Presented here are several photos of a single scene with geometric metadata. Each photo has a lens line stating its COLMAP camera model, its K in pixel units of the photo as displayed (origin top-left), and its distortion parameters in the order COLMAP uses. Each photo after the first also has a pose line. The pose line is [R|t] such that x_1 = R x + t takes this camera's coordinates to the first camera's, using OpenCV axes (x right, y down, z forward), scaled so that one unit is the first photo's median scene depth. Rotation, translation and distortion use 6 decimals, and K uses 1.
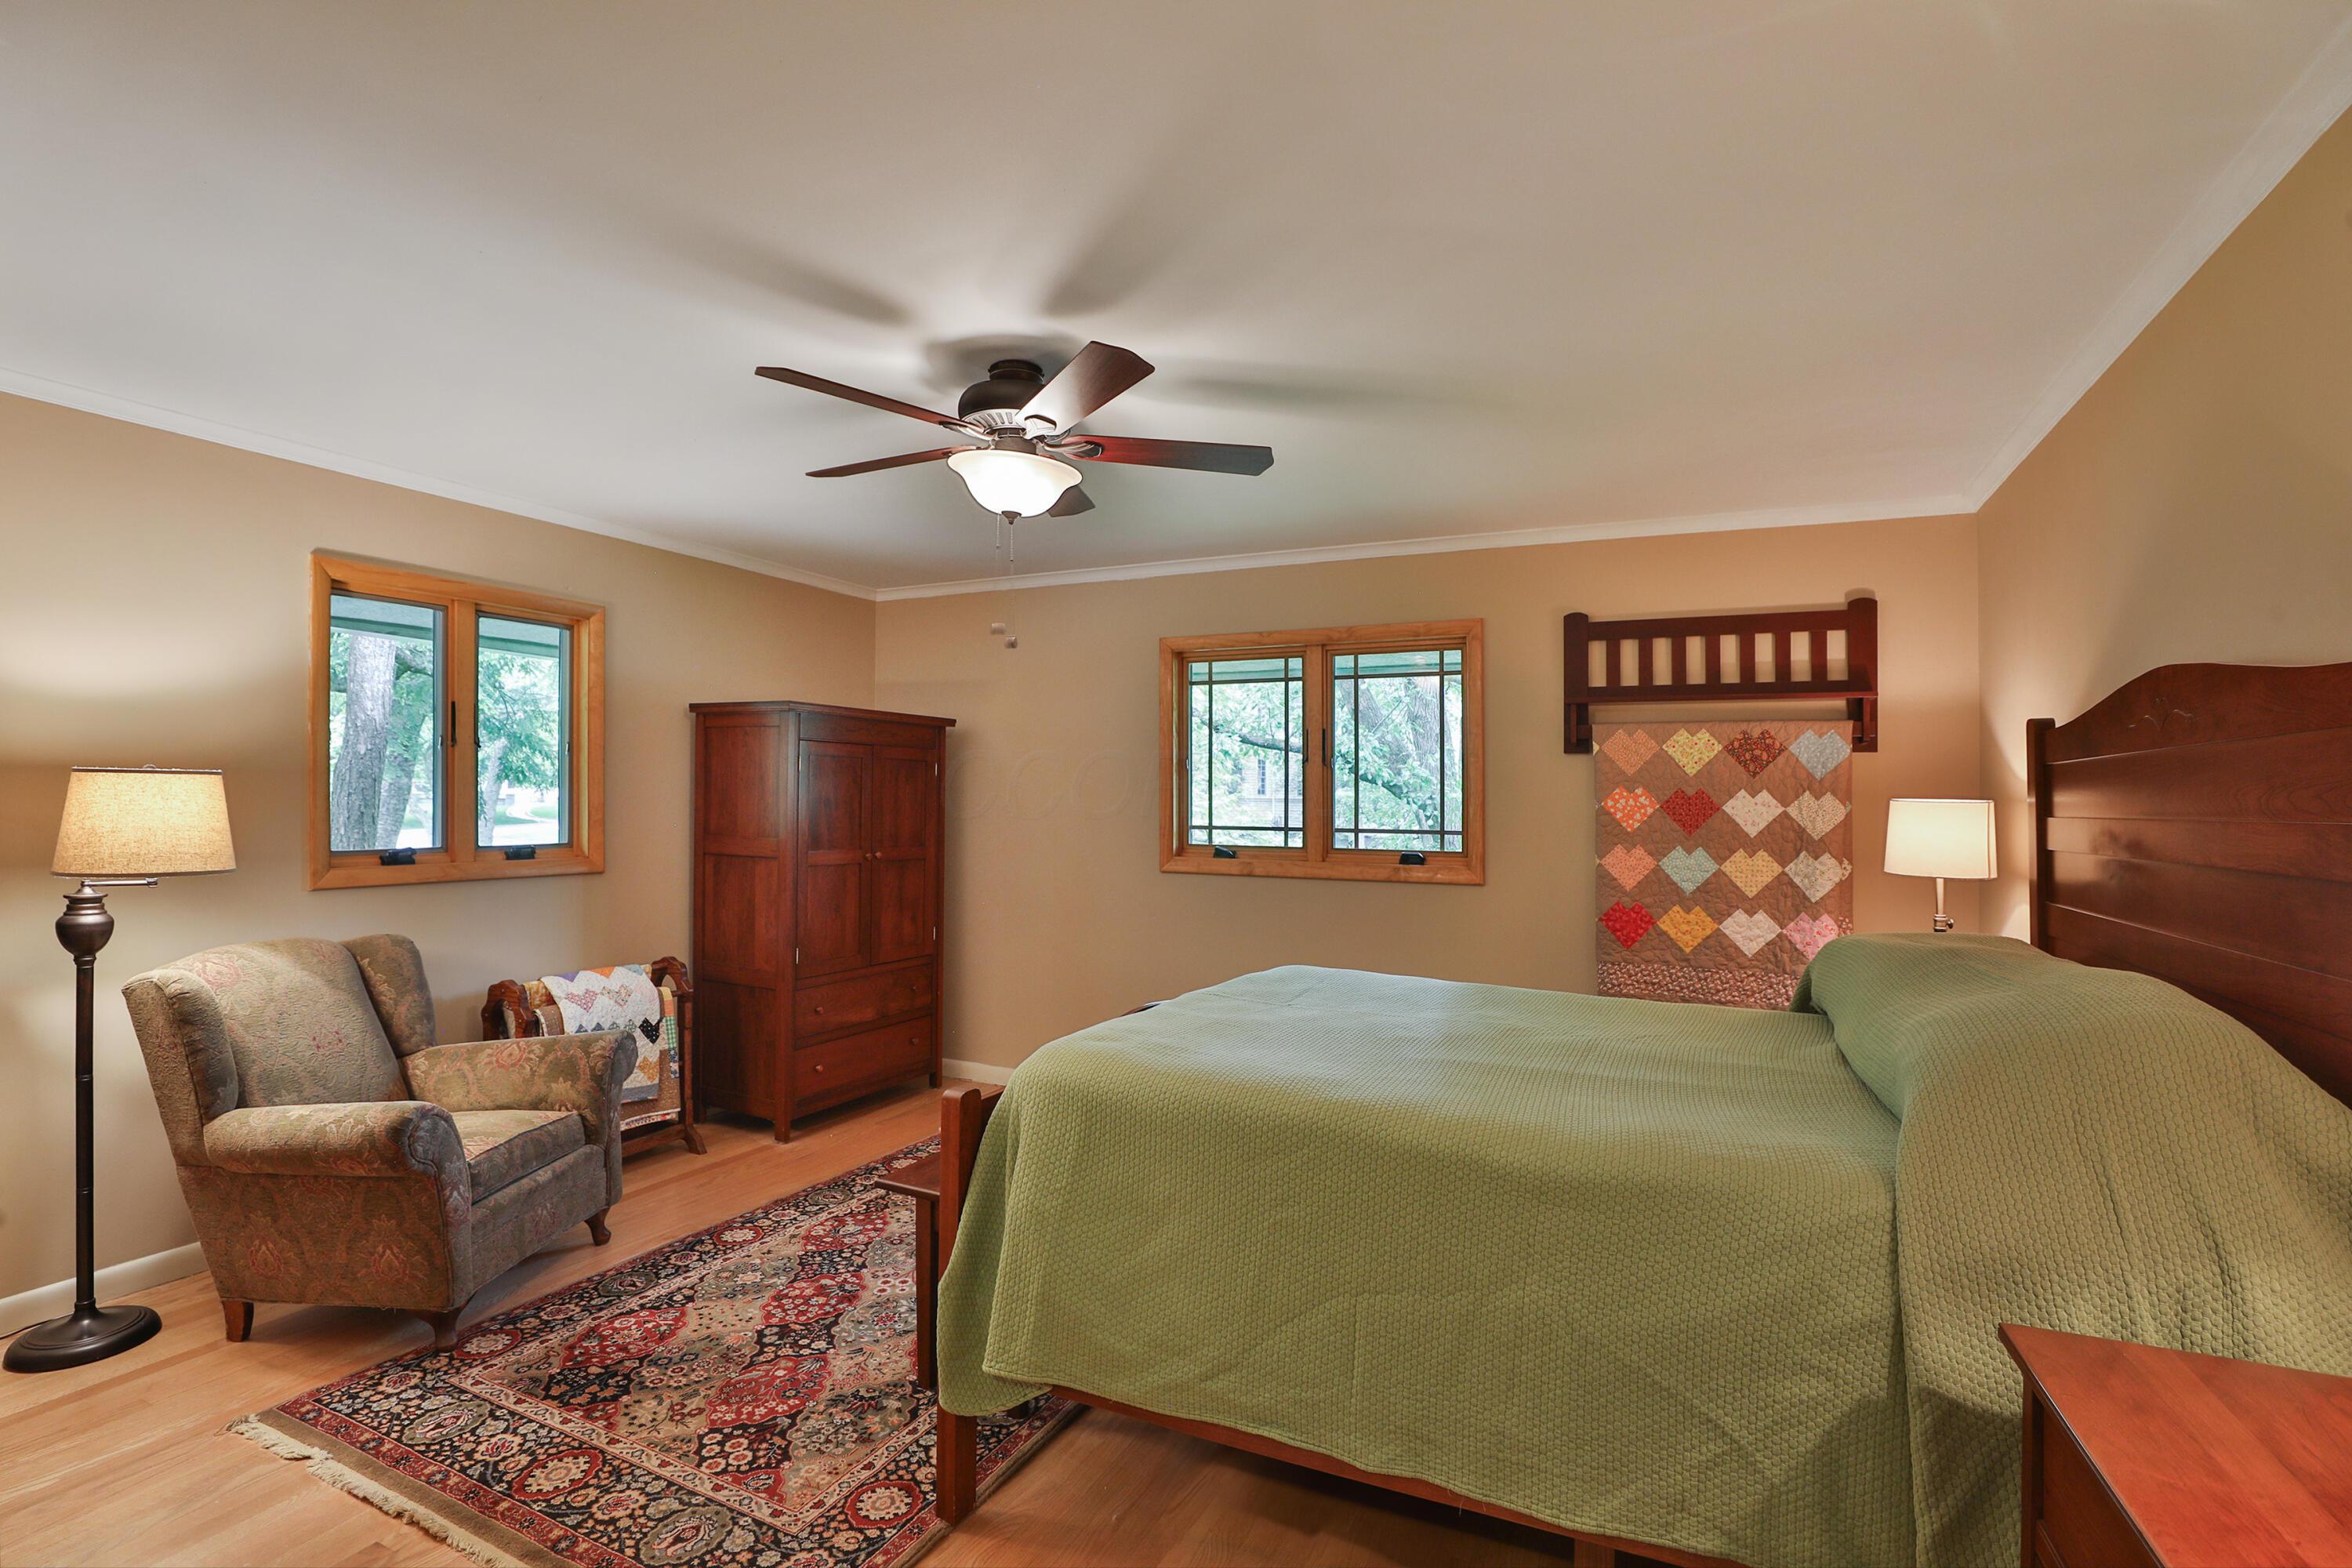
lens RADIAL K [[1079.9, 0, 1179.2], [0, 1079.9, 785.0], [0, 0, 1]] dist [-0.025878, 0.005803]
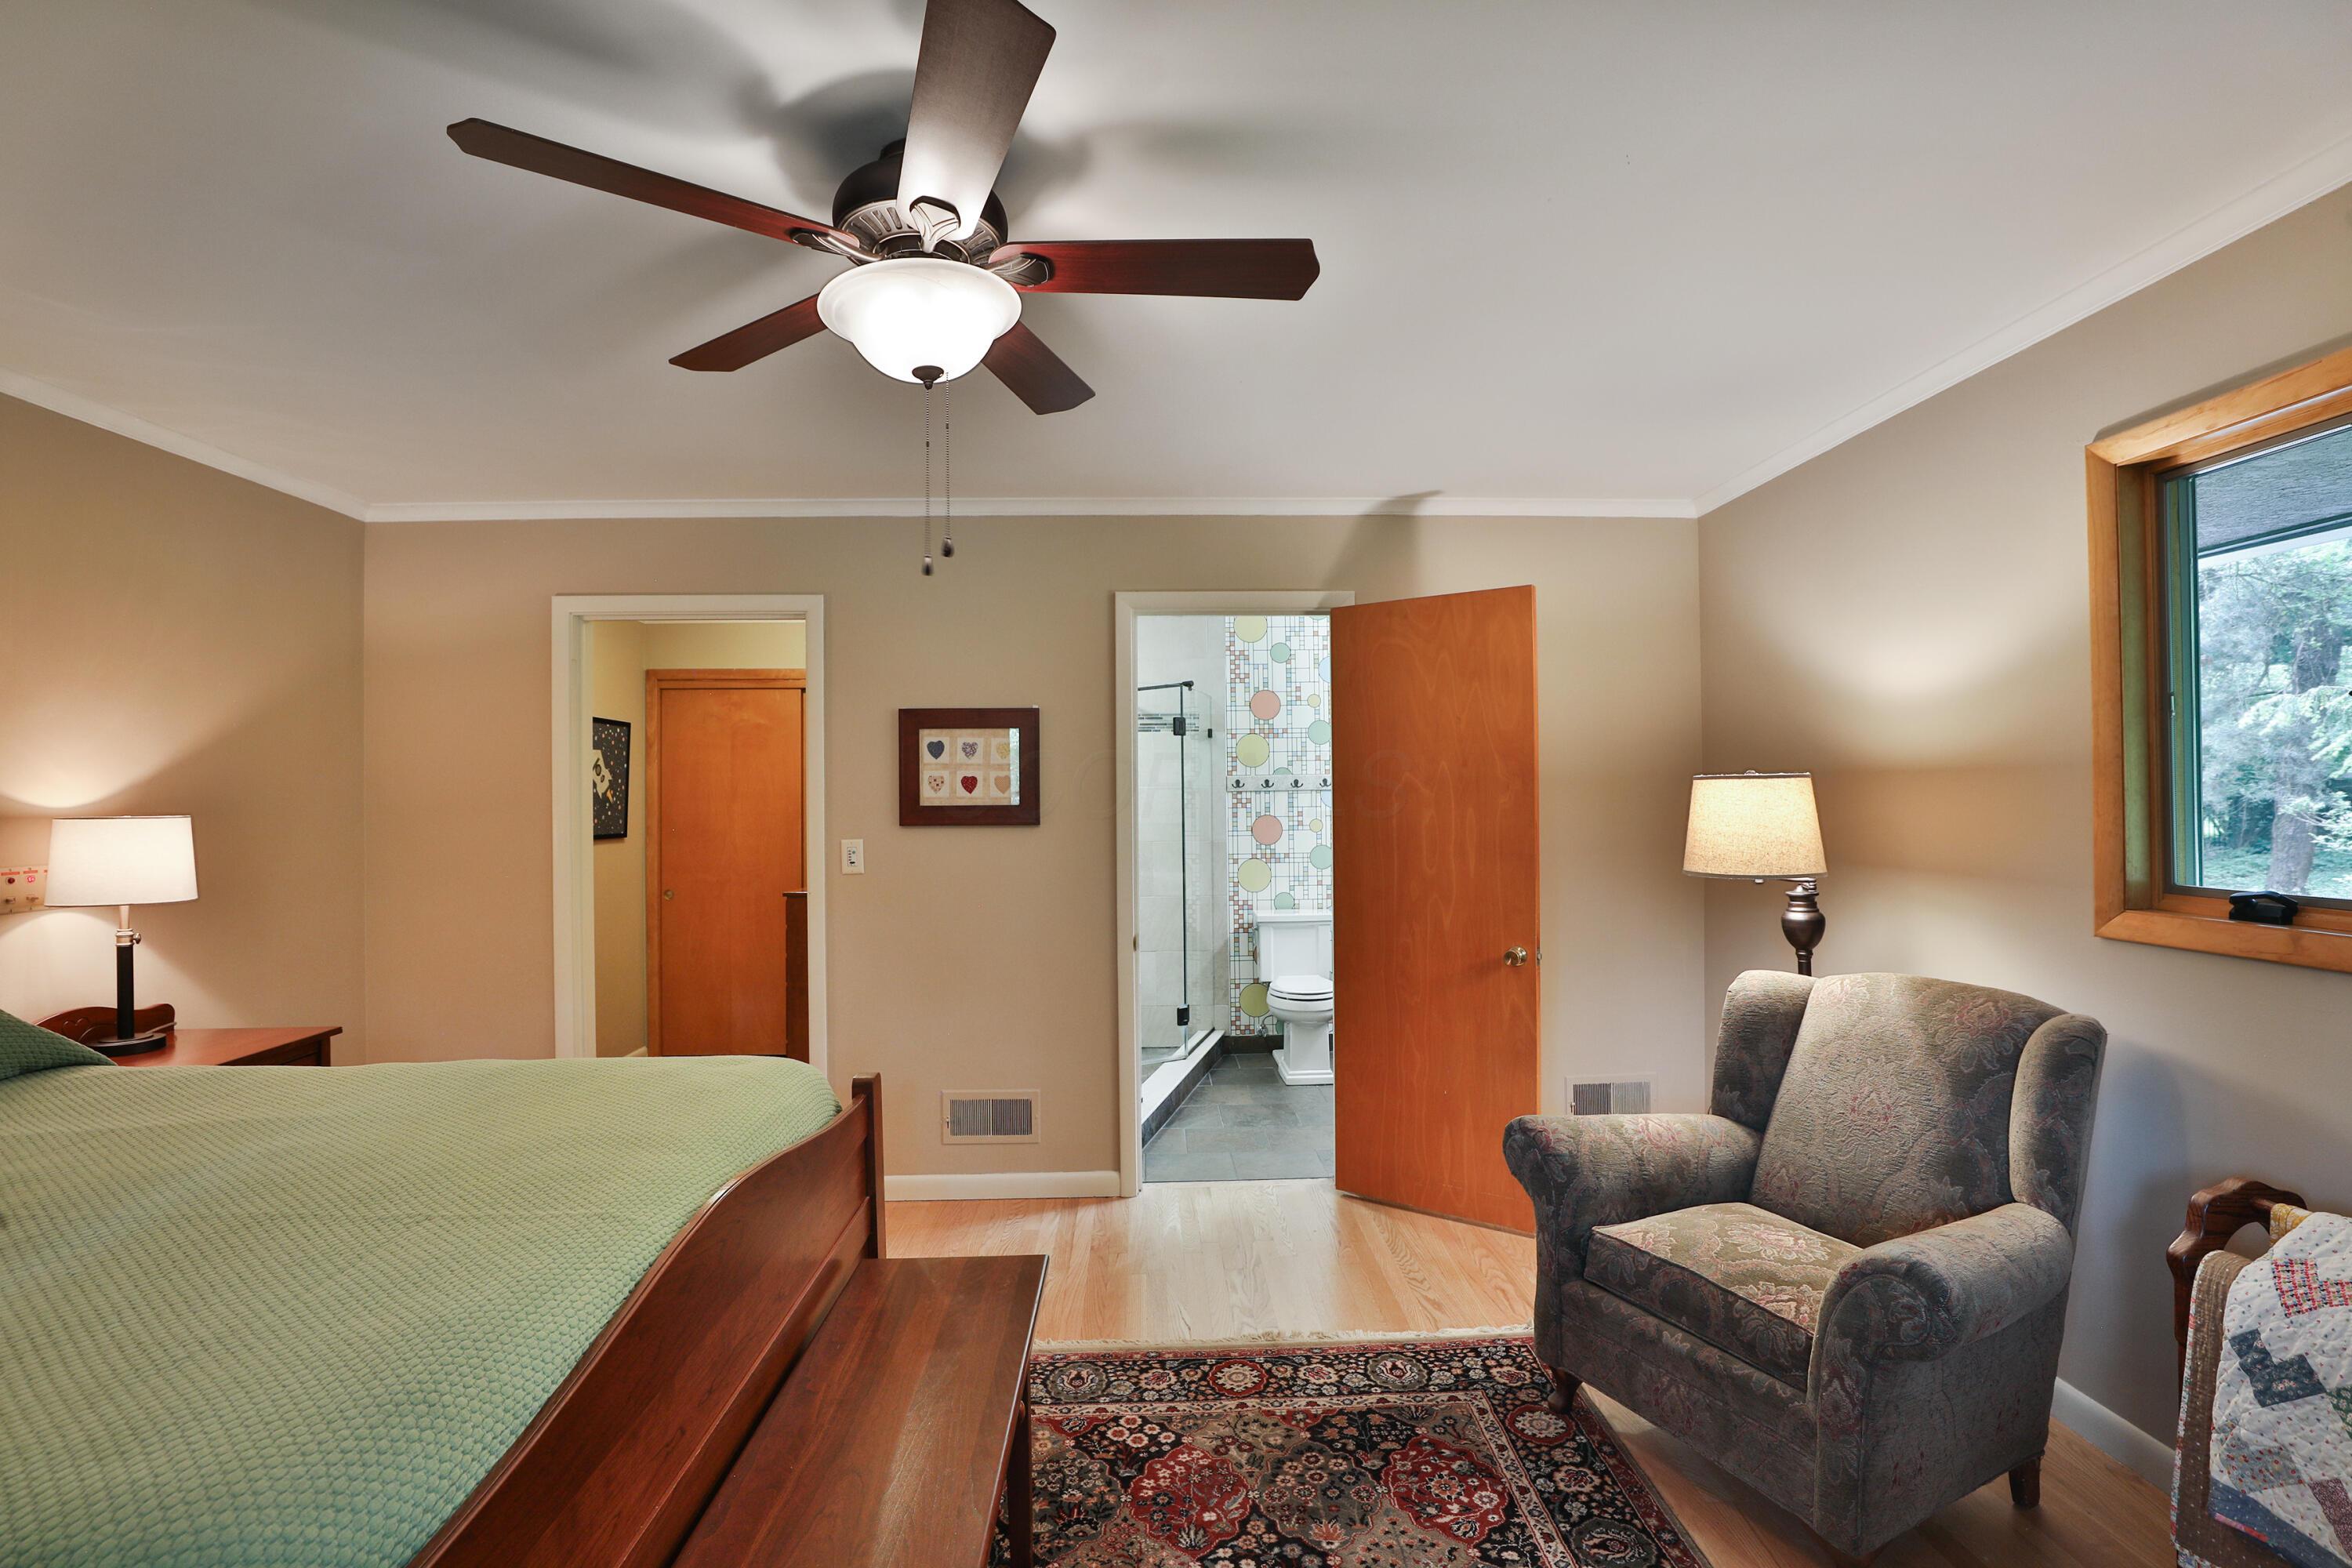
lens RADIAL K [[1079.9, 0, 1190.5], [0, 1079.9, 790.3], [0, 0, 1]] dist [-0.025878, 0.005803]
pose [[-0.874866, -0.000005, -0.484366, 0.031592], [0.008443, 0.999848, -0.015260, 0.012456], [0.484292, -0.017440, -0.874733, 1.712643]]
